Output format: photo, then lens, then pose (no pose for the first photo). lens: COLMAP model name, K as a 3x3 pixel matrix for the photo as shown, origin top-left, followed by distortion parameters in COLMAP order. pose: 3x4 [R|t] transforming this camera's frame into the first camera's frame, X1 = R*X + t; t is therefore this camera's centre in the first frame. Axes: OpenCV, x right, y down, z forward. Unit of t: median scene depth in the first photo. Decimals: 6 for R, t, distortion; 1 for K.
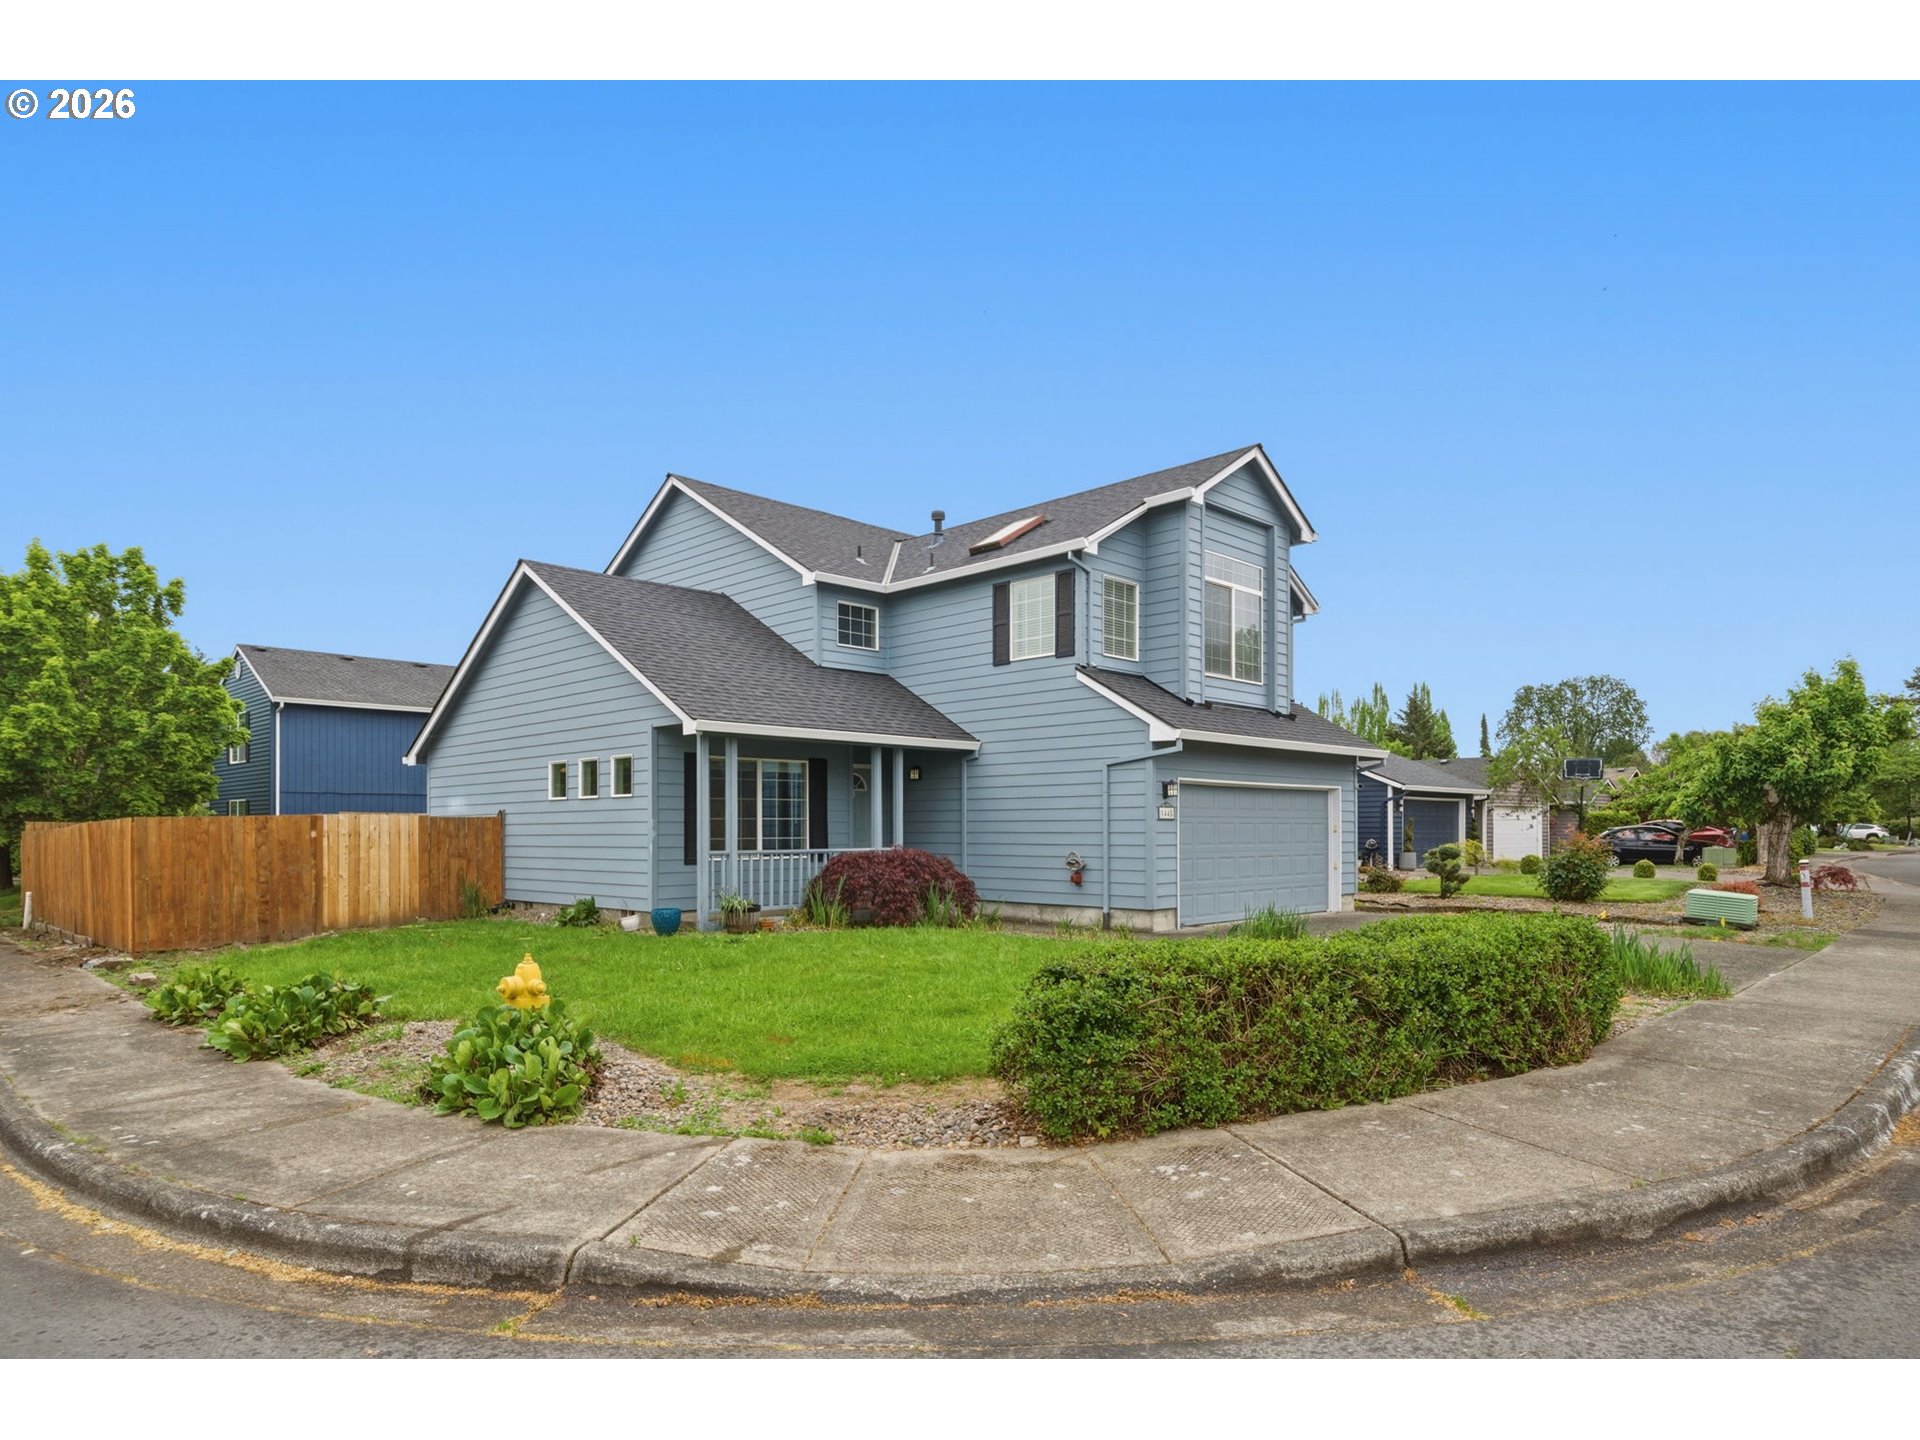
lens RADIAL K [[1166.2, 0, 960.1], [0, 1166.2, 816.5], [0, 0, 1]] dist [-0.003968, -0.000733]
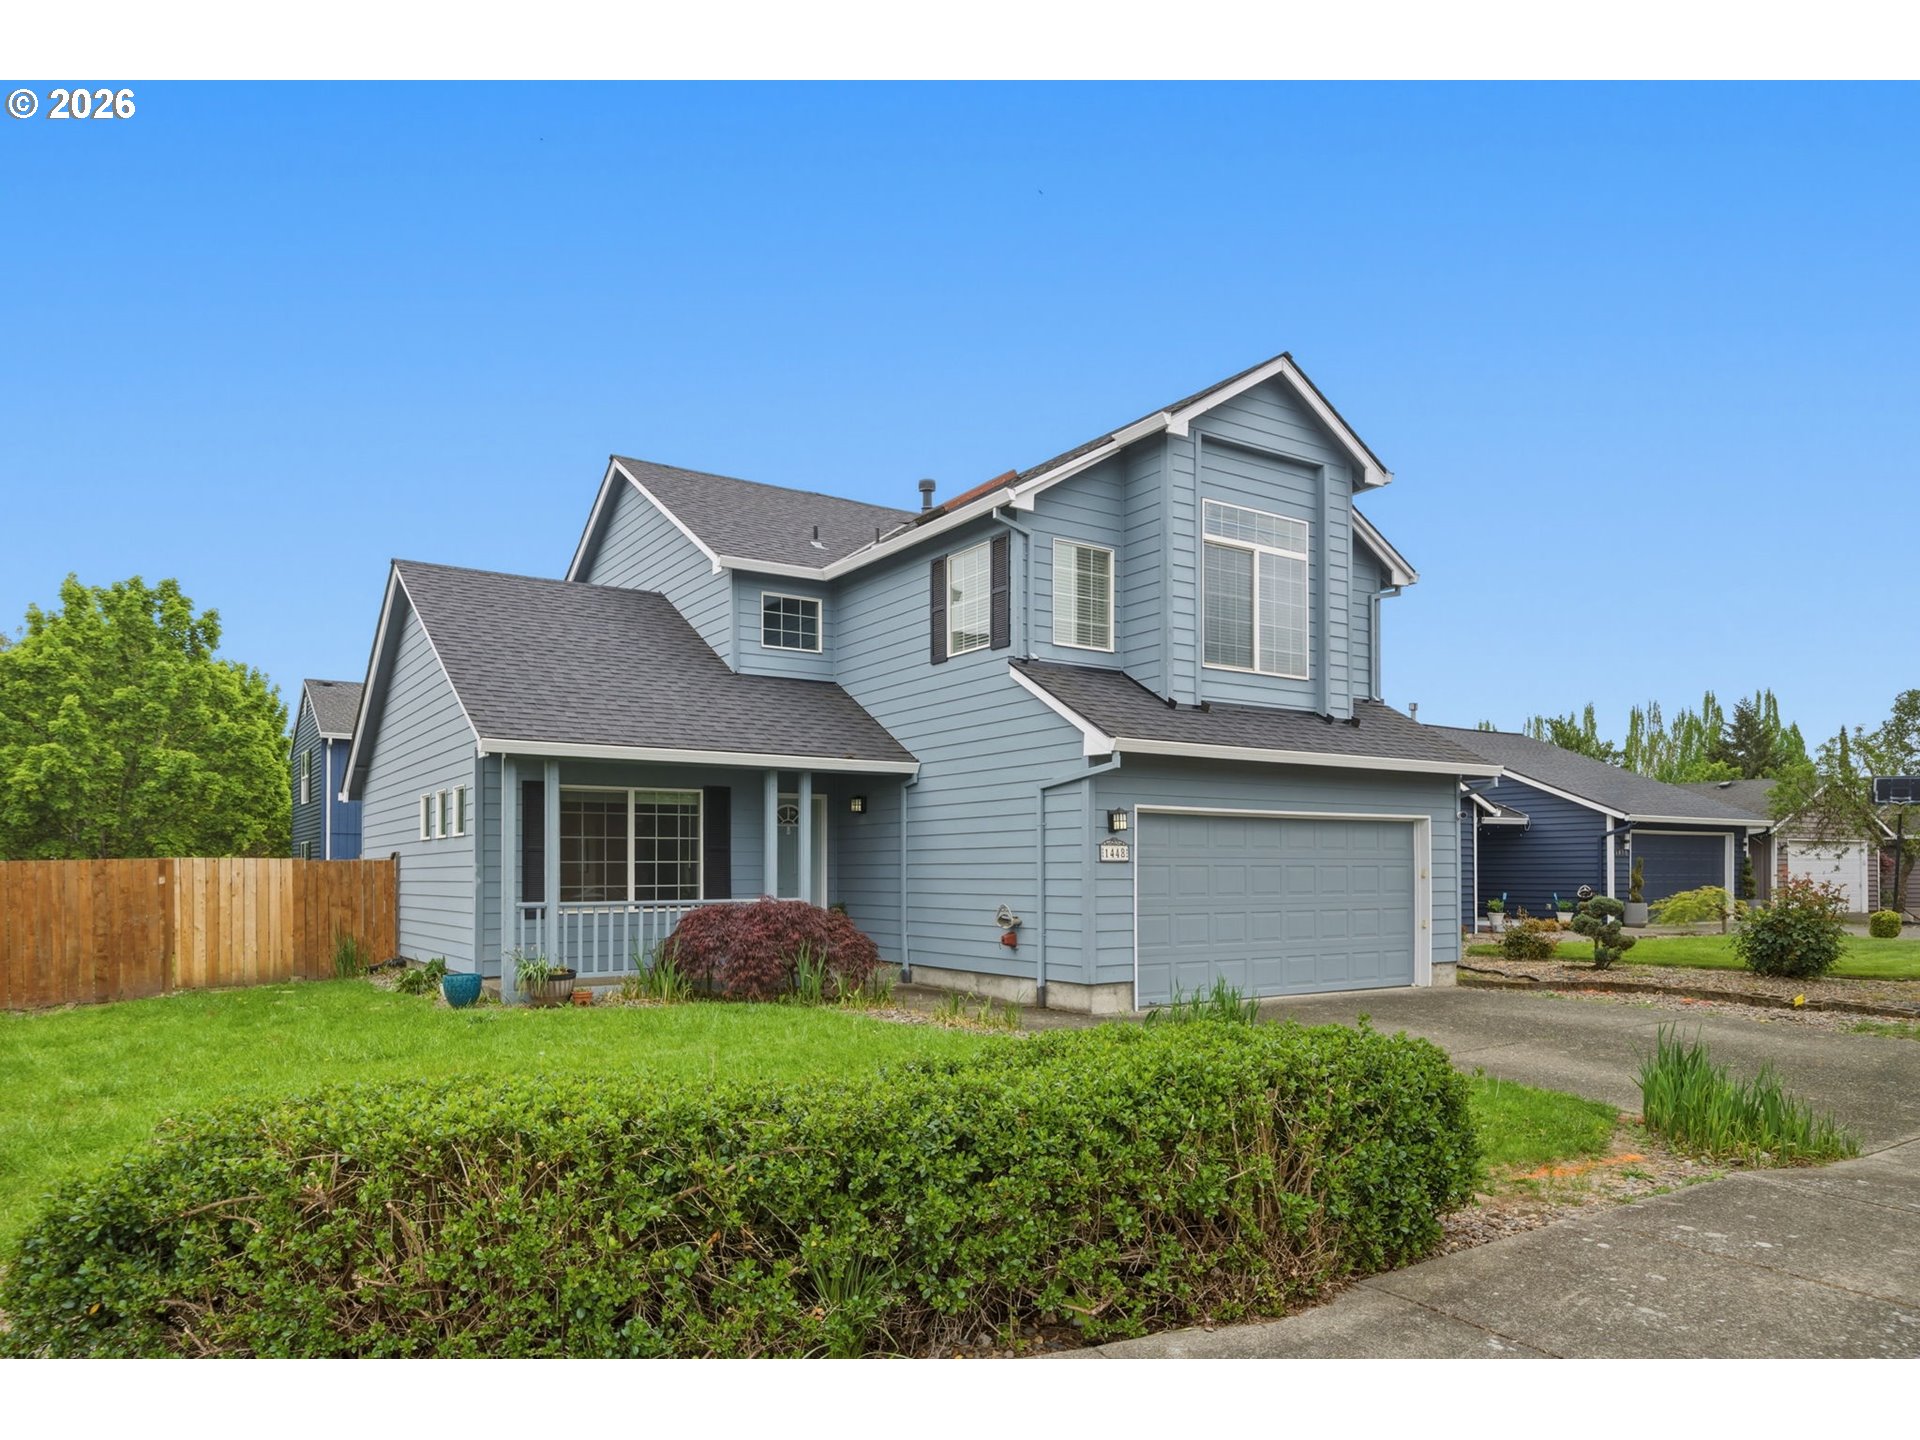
lens RADIAL K [[1276.7, 0, 956.8], [0, 1276.7, 848.9], [0, 0, 1]] dist [-0.001167, -0.002709]
pose [[0.978830, -0.004356, -0.204631, 0.219157], [0.002969, 0.999971, -0.007084, -0.000108], [0.204656, 0.006326, 0.978814, 0.169243]]
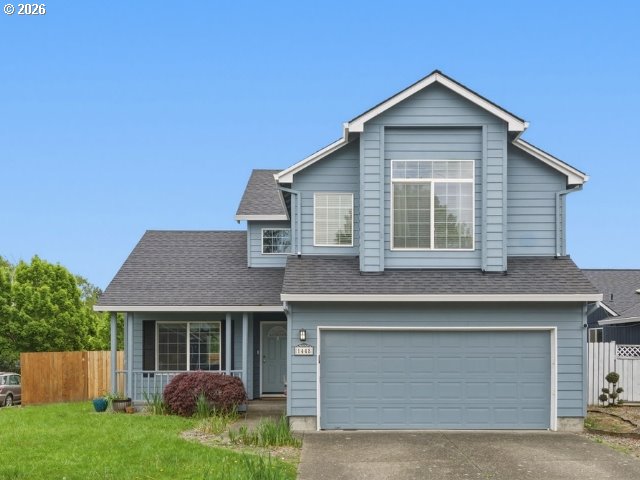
lens RADIAL K [[673.6, 0, 320.7], [0, 673.6, 347.4], [0, 0, 1]] dist [0.005275, 0.004232]
pose [[0.693745, -0.003859, -0.720211, 0.722790], [0.006398, 0.999979, 0.000805, -0.007238], [0.720193, -0.005167, 0.693755, 0.378586]]
